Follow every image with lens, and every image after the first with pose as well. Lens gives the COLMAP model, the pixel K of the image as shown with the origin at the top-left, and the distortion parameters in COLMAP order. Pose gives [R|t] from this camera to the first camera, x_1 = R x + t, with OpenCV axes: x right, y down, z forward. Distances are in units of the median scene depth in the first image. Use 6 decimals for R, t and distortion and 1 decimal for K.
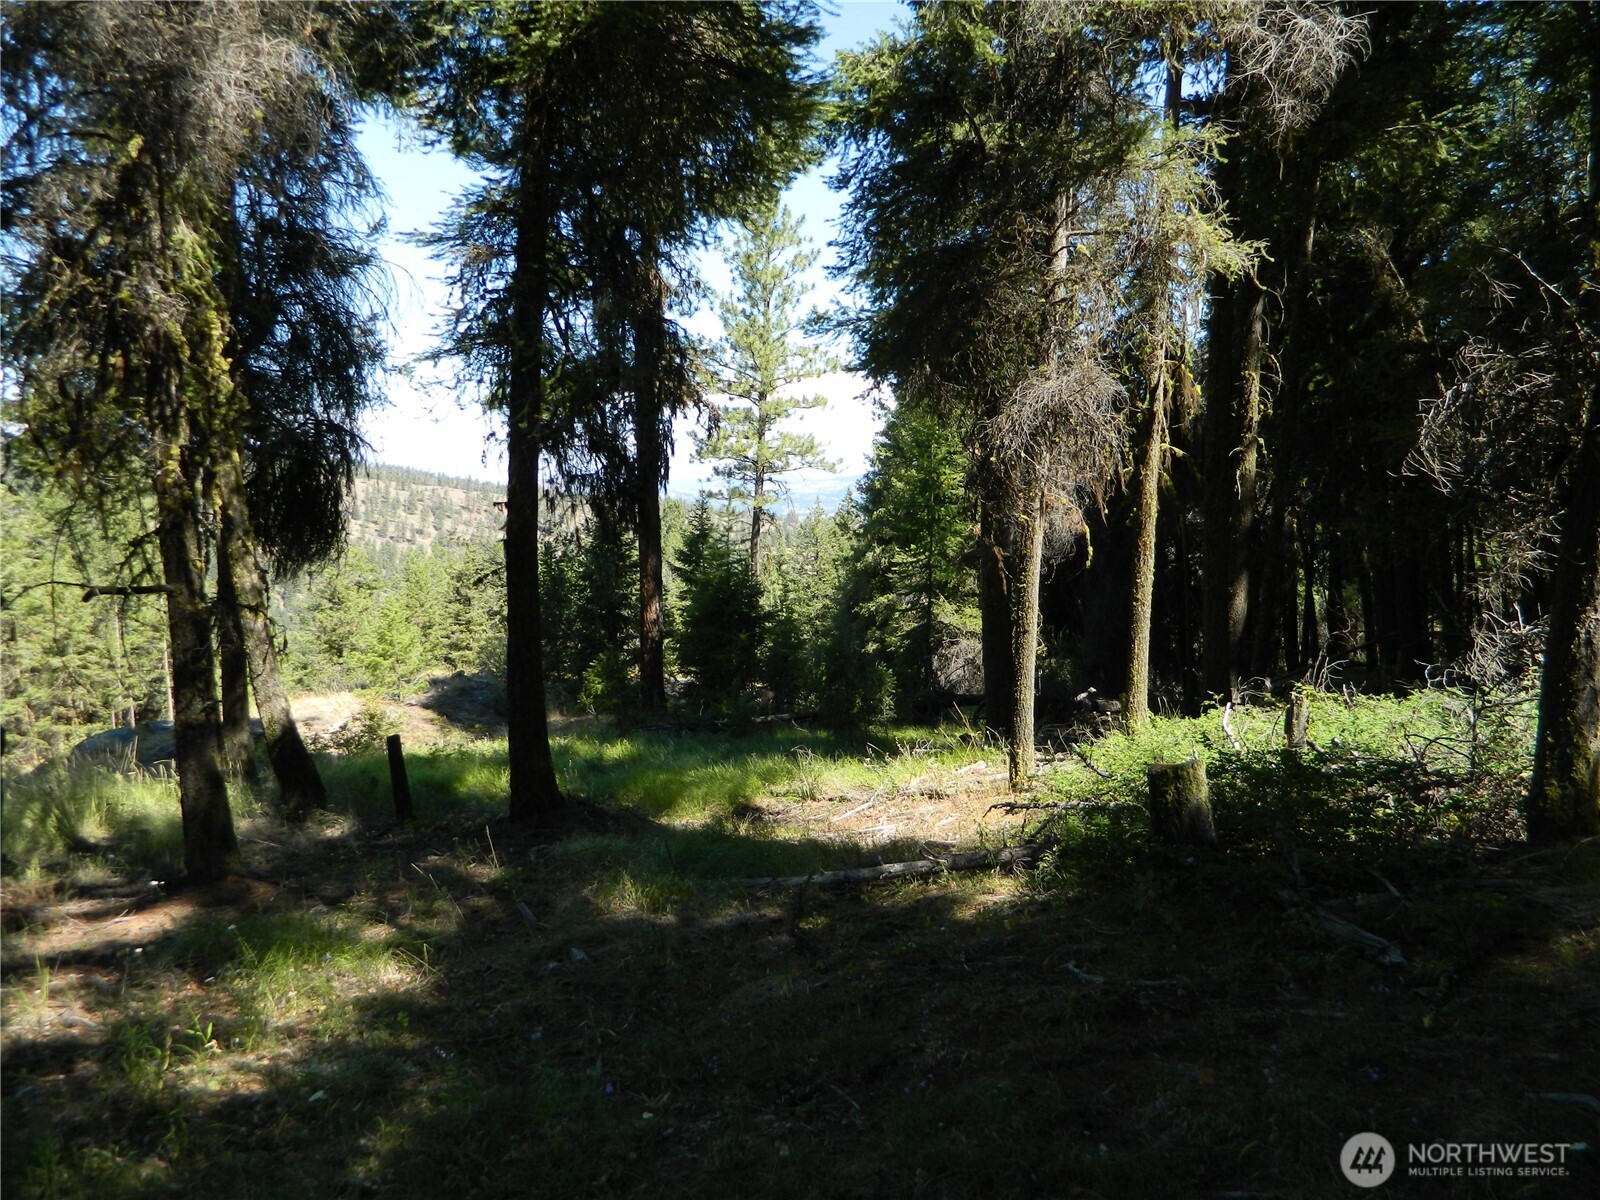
lens RADIAL K [[1158.7, 0, 804.3], [0, 1158.7, 598.1], [0, 0, 1]] dist [0.002068, -0.006544]
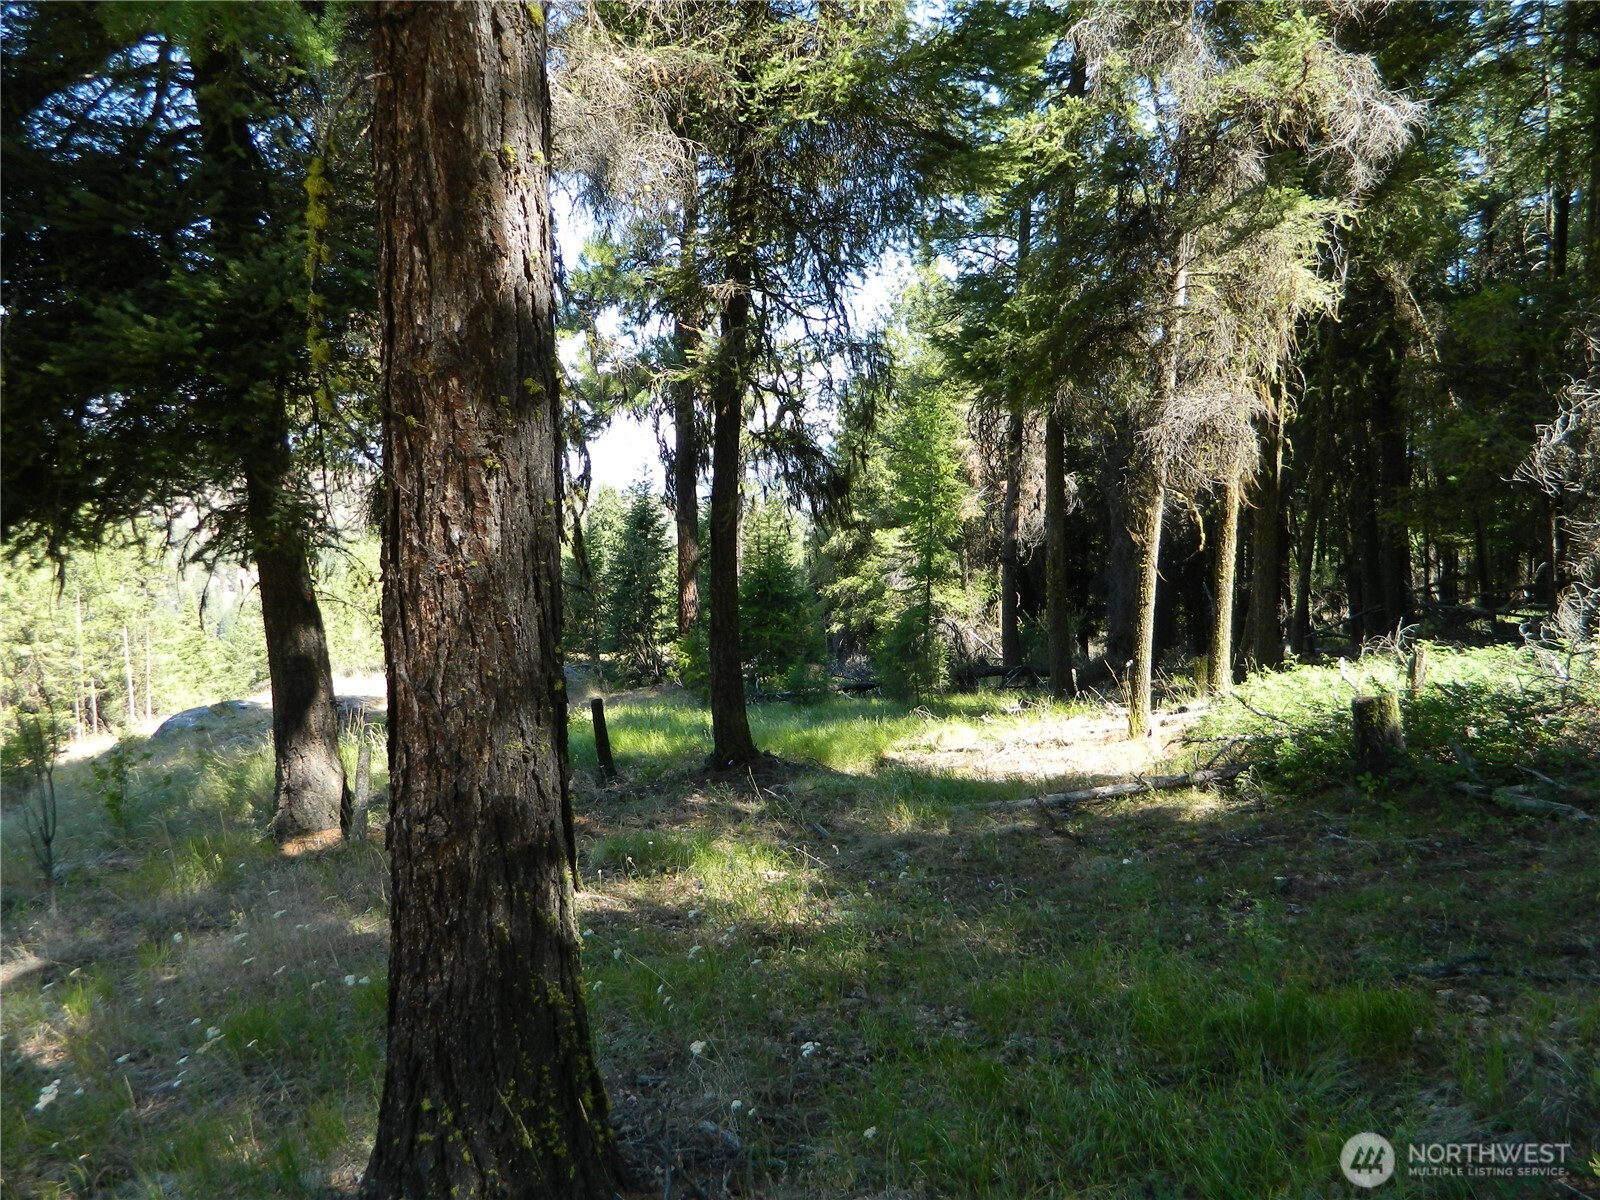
lens RADIAL K [[1158.7, 0, 795.4], [0, 1158.7, 600.2], [0, 0, 1]] dist [0.002068, -0.006544]
pose [[0.996743, -0.007871, 0.080256, -0.283599], [0.006586, 0.999846, 0.016267, 0.002909], [-0.080371, -0.015686, 0.996642, -0.179653]]
